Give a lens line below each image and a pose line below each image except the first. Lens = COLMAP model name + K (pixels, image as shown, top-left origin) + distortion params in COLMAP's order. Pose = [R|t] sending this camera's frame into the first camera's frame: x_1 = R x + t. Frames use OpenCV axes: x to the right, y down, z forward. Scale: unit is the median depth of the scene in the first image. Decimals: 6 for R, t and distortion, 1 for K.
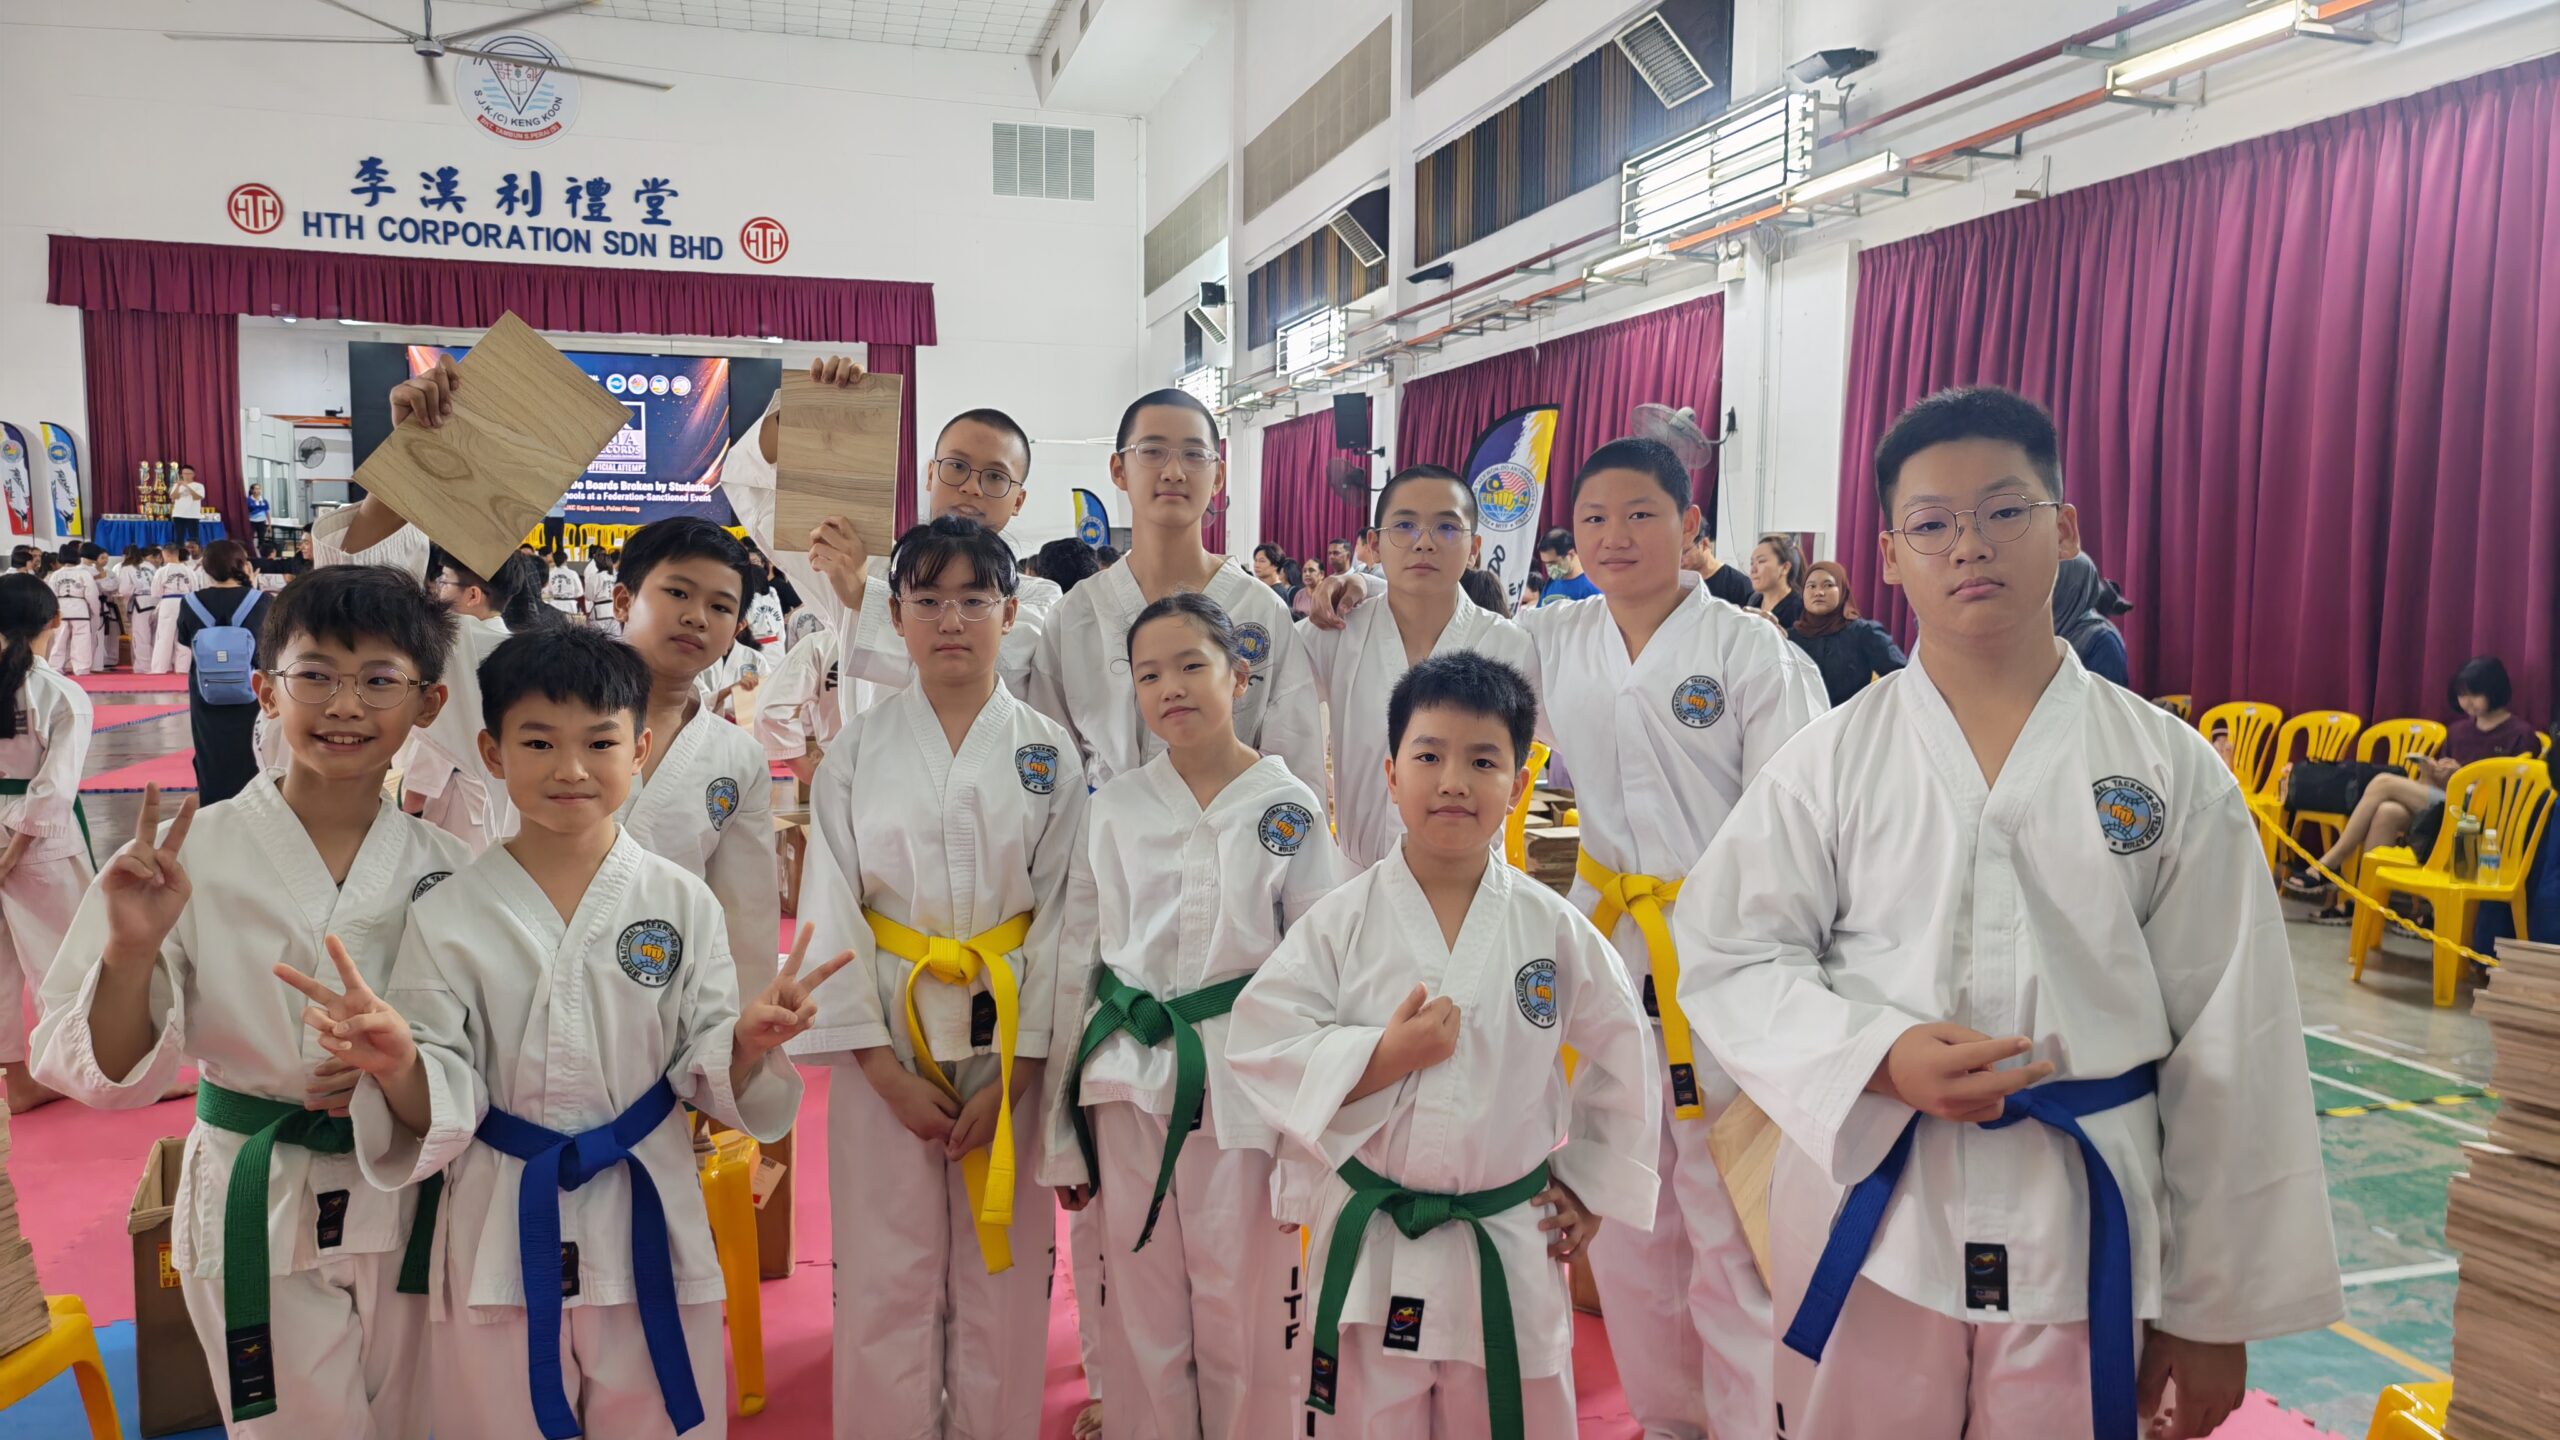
lens RADIAL K [[1746.0, 0, 1281.8], [0, 1746.0, 721.3], [0, 0, 1]] dist [0.016530, -0.010628]
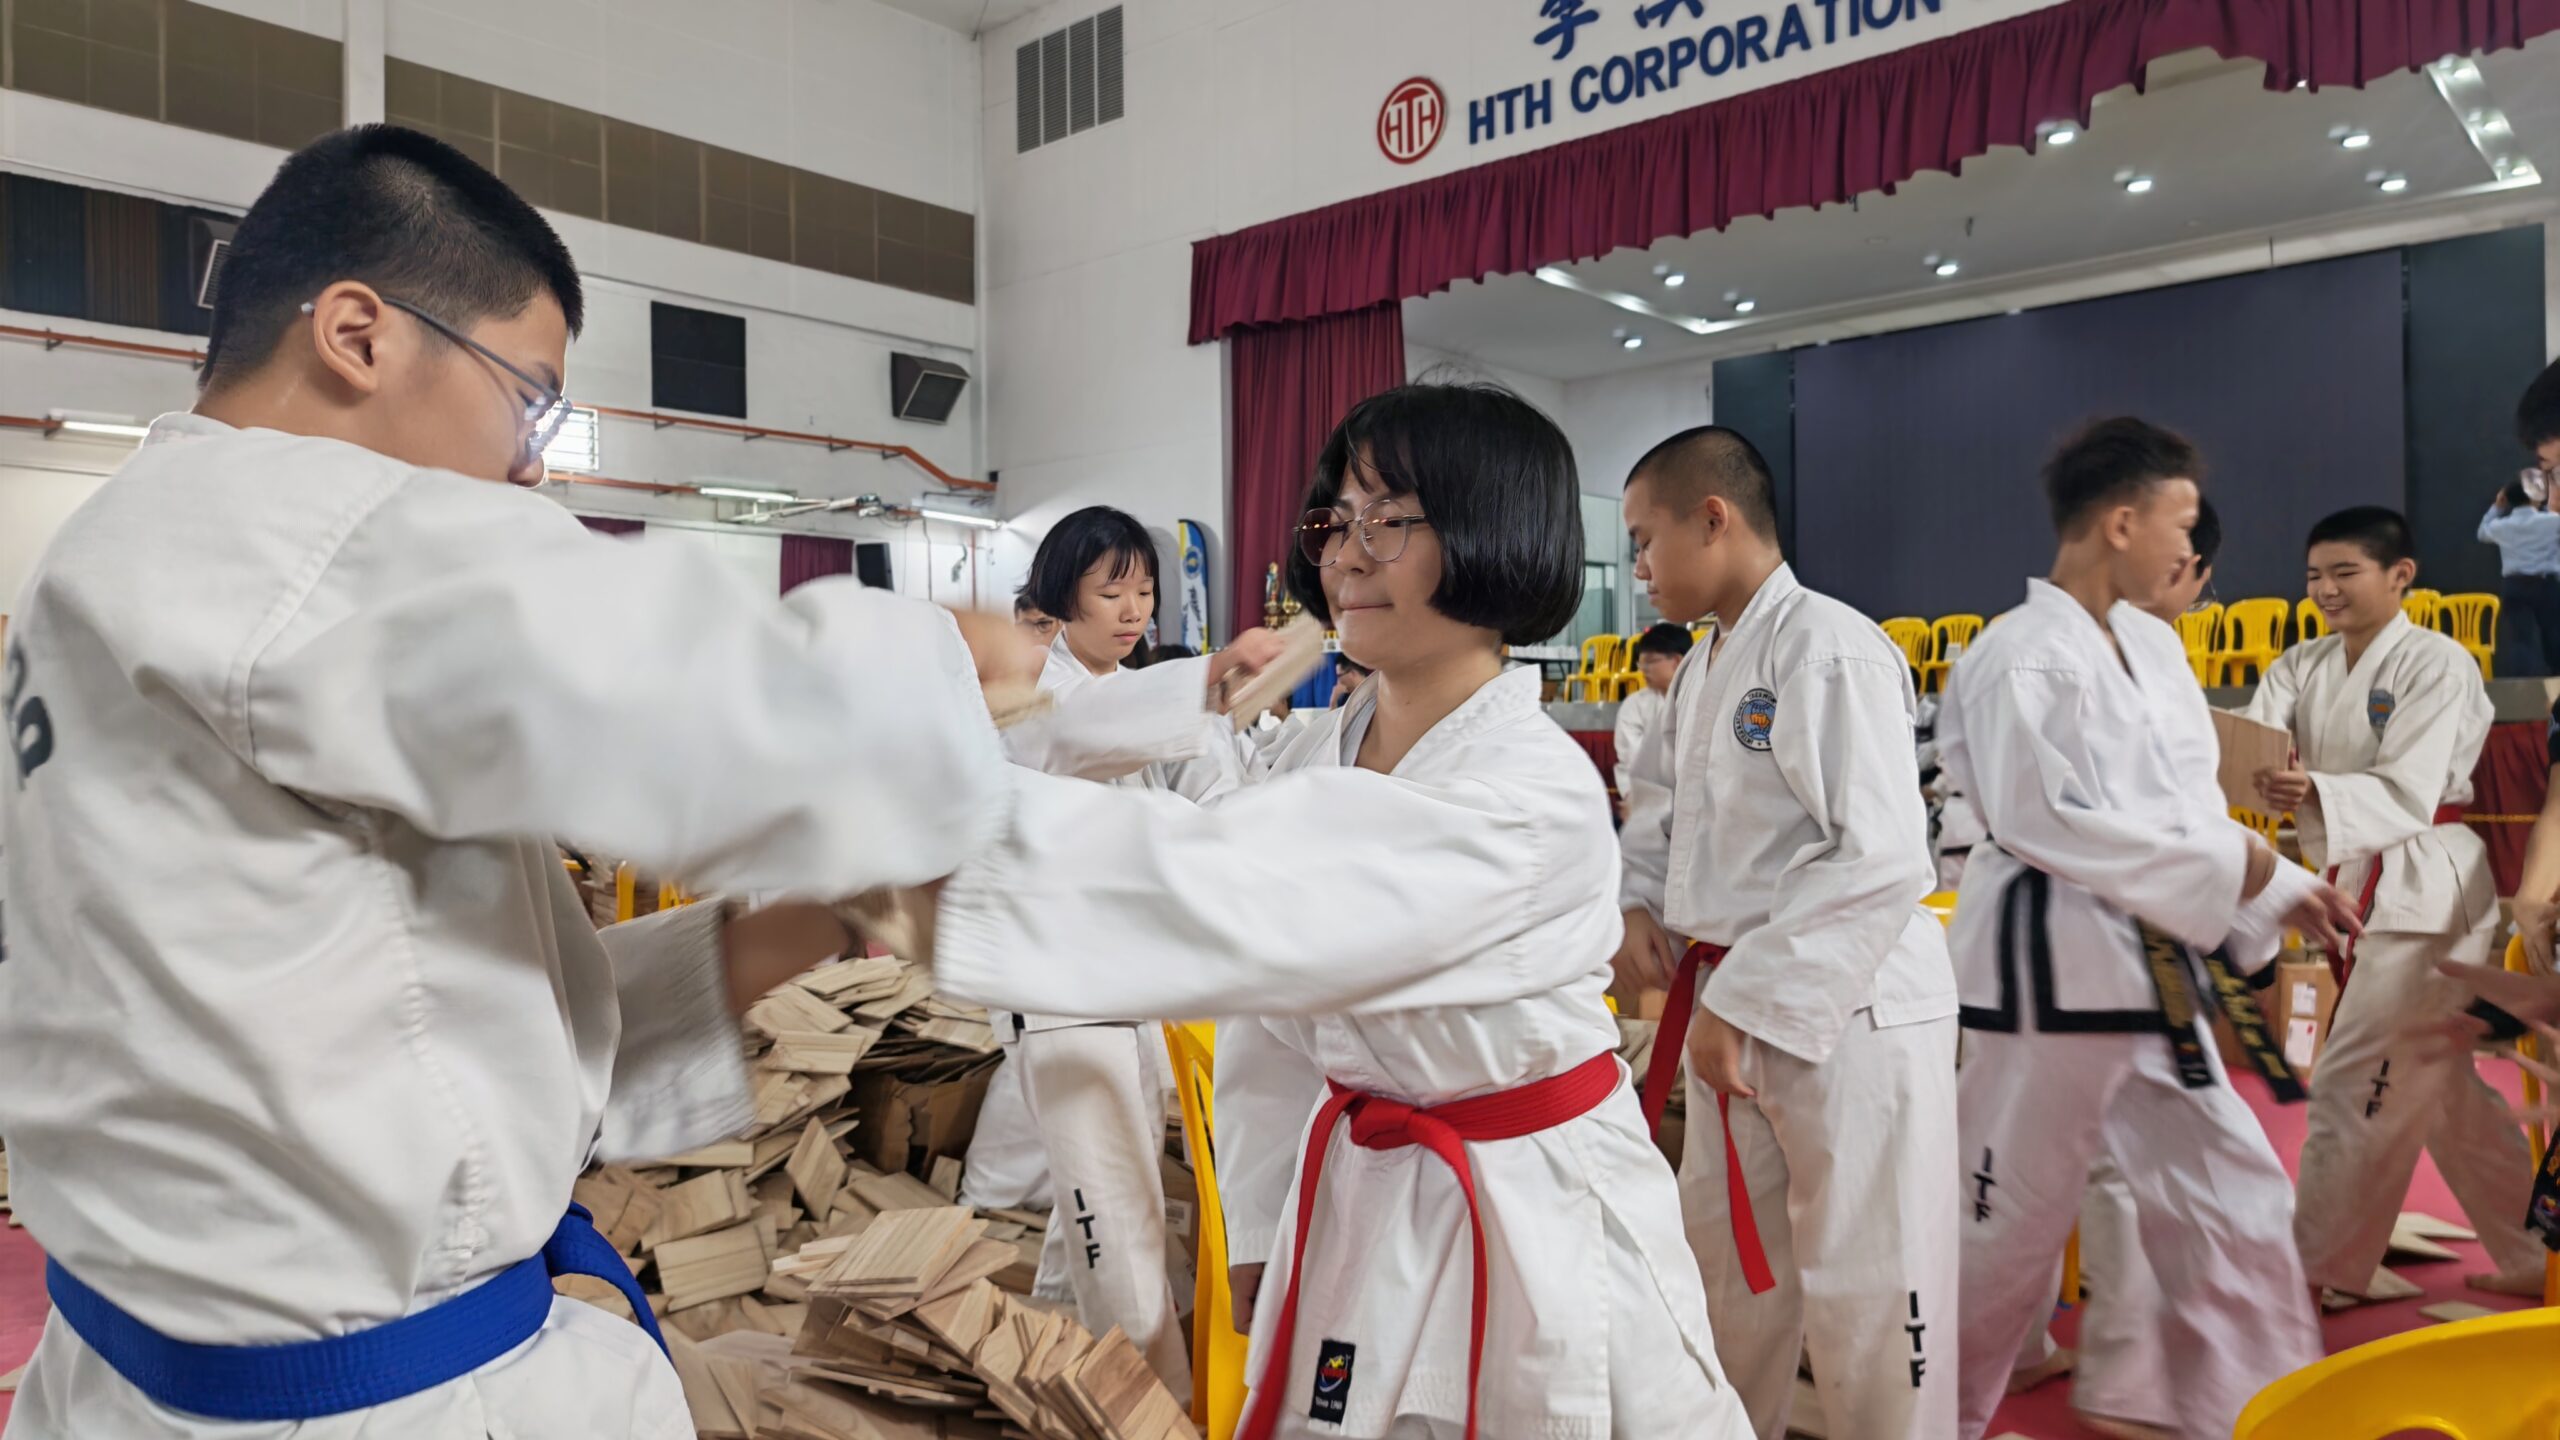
lens RADIAL K [[1746.0, 0, 1264.3], [0, 1746.0, 733.7], [0, 0, 1]] dist [0.016530, -0.010628]
pose [[0.534431, -0.016686, -0.845048, -0.113743], [-0.057463, 0.996775, -0.056023, -0.049222], [0.843257, 0.078500, 0.531748, 0.645700]]
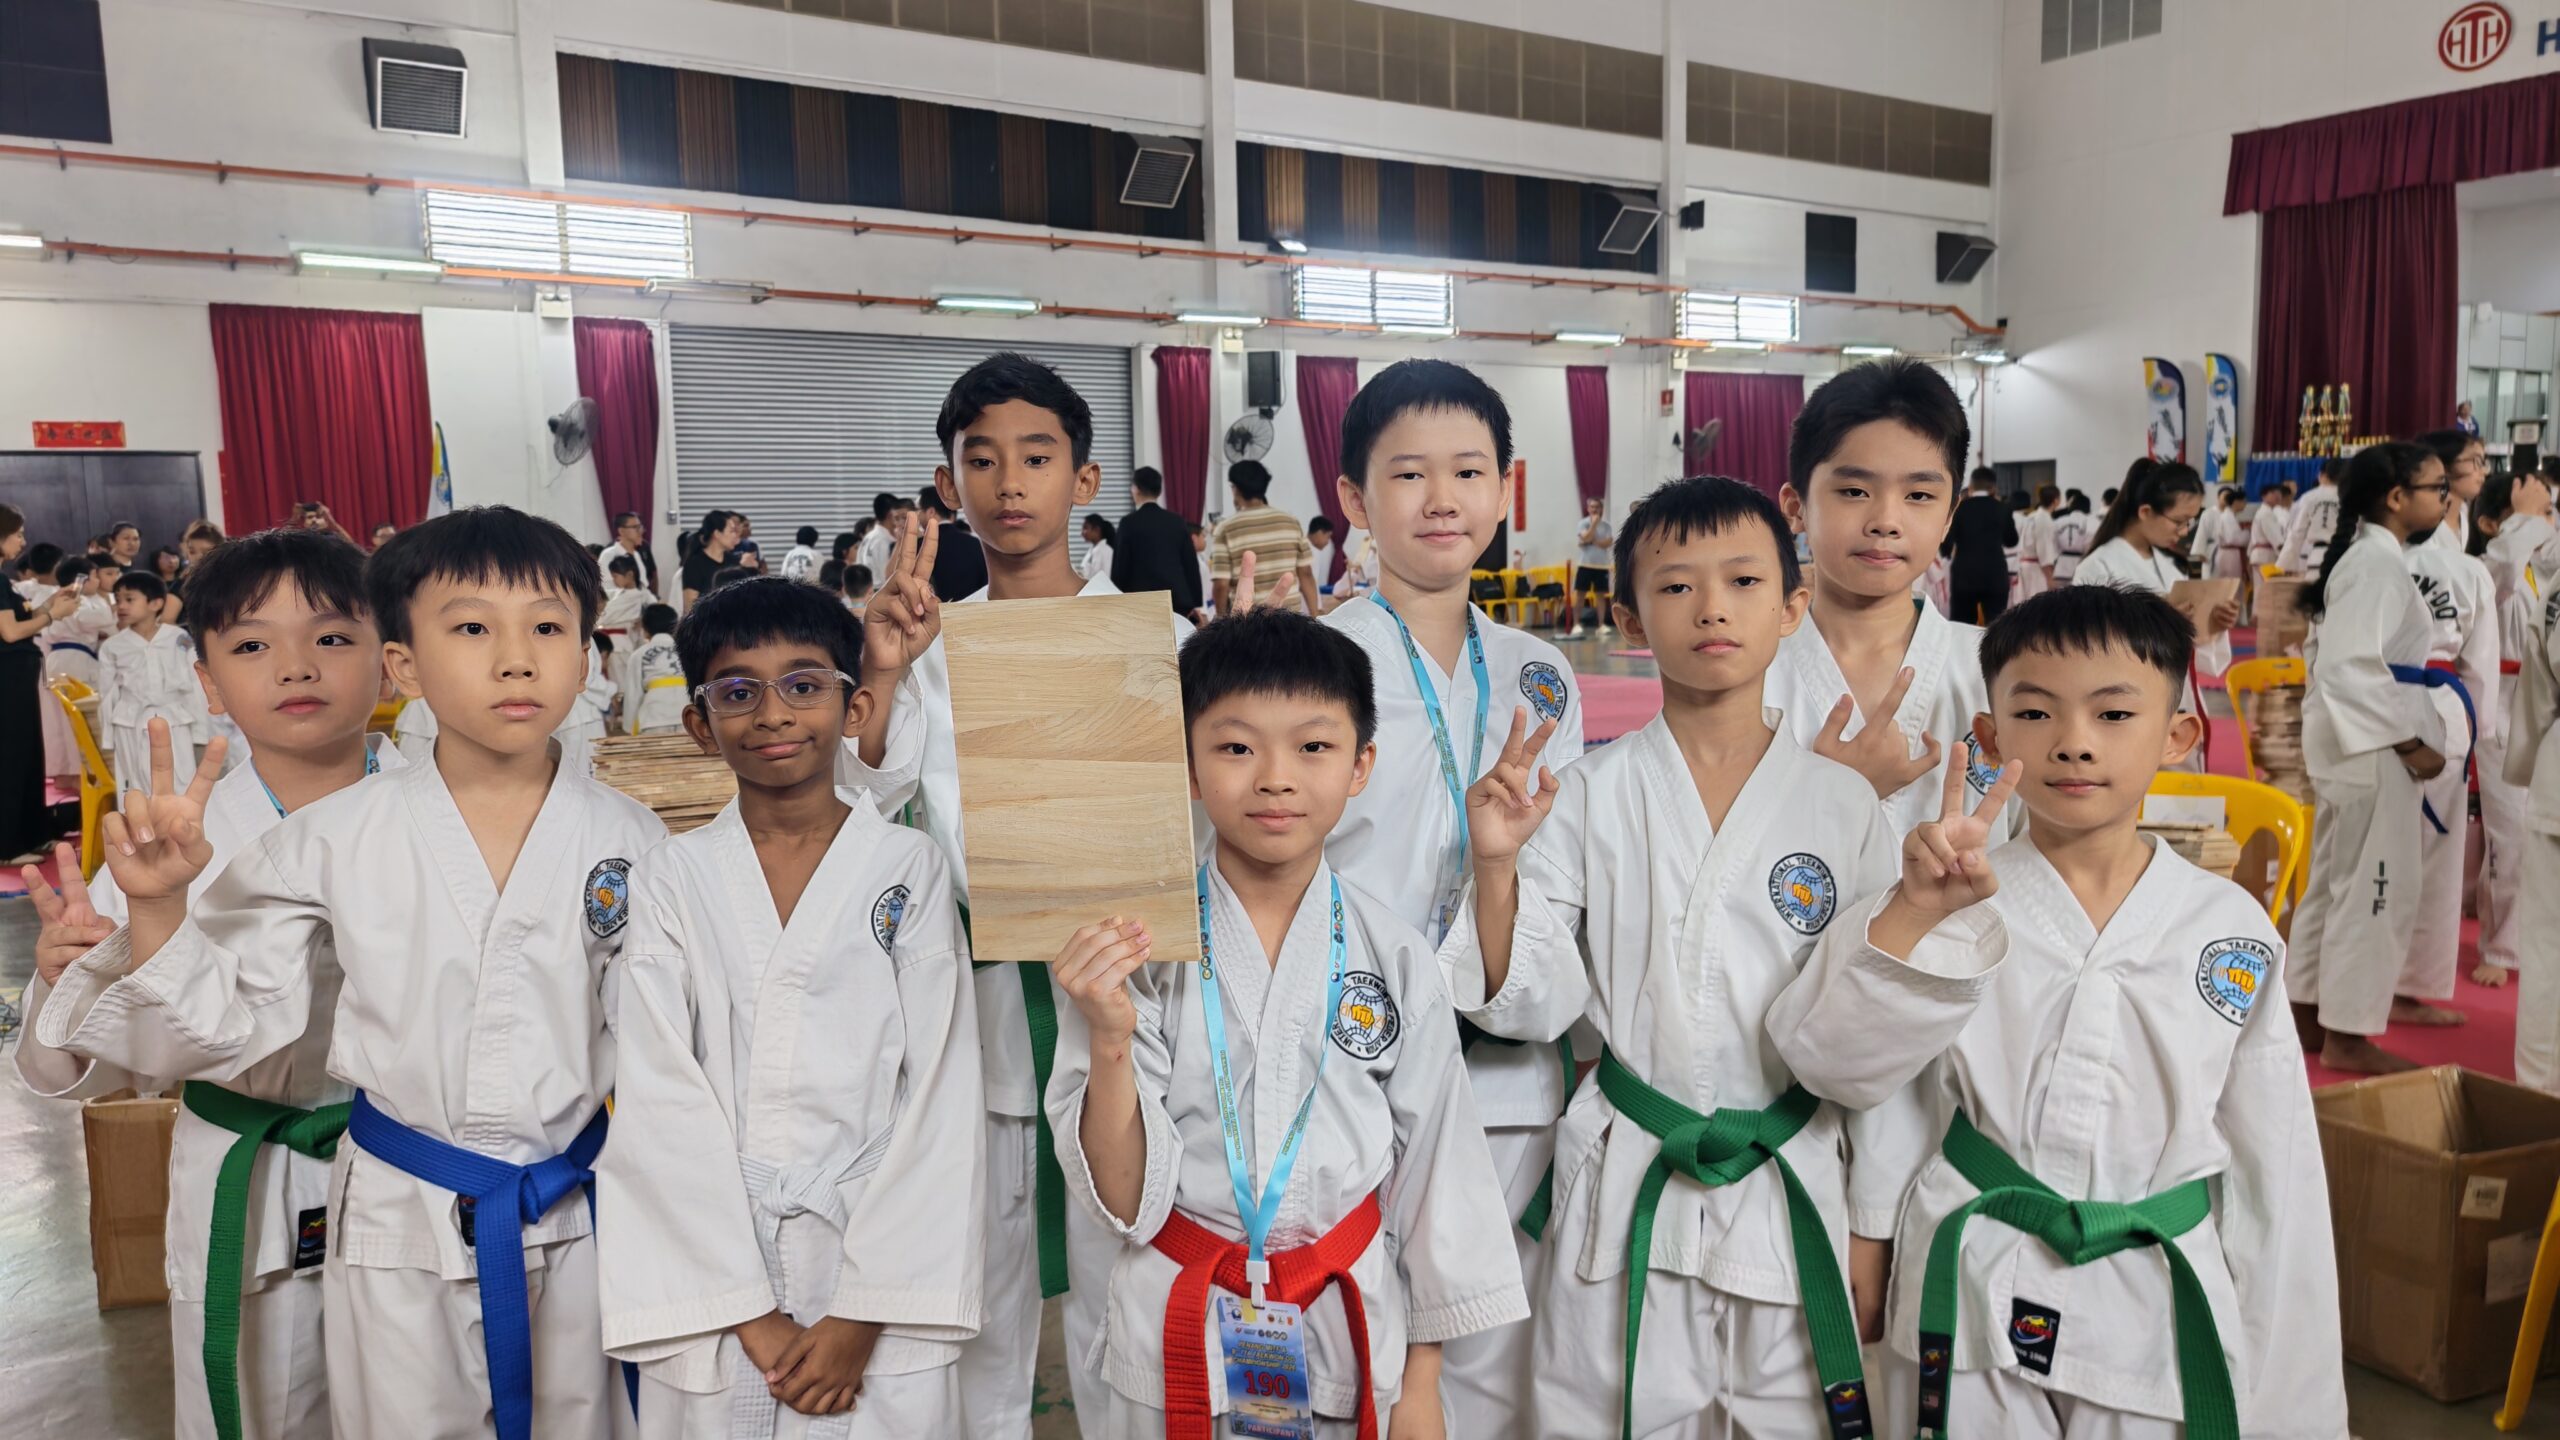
lens RADIAL K [[1746.0, 0, 1259.4], [0, 1746.0, 724.6], [0, 0, 1]] dist [0.016530, -0.010628]
pose [[0.310200, 0.083501, -0.946997, -0.002302], [-0.051843, 0.996139, 0.070853, -0.021314], [0.949257, 0.027116, 0.313331, 0.263586]]
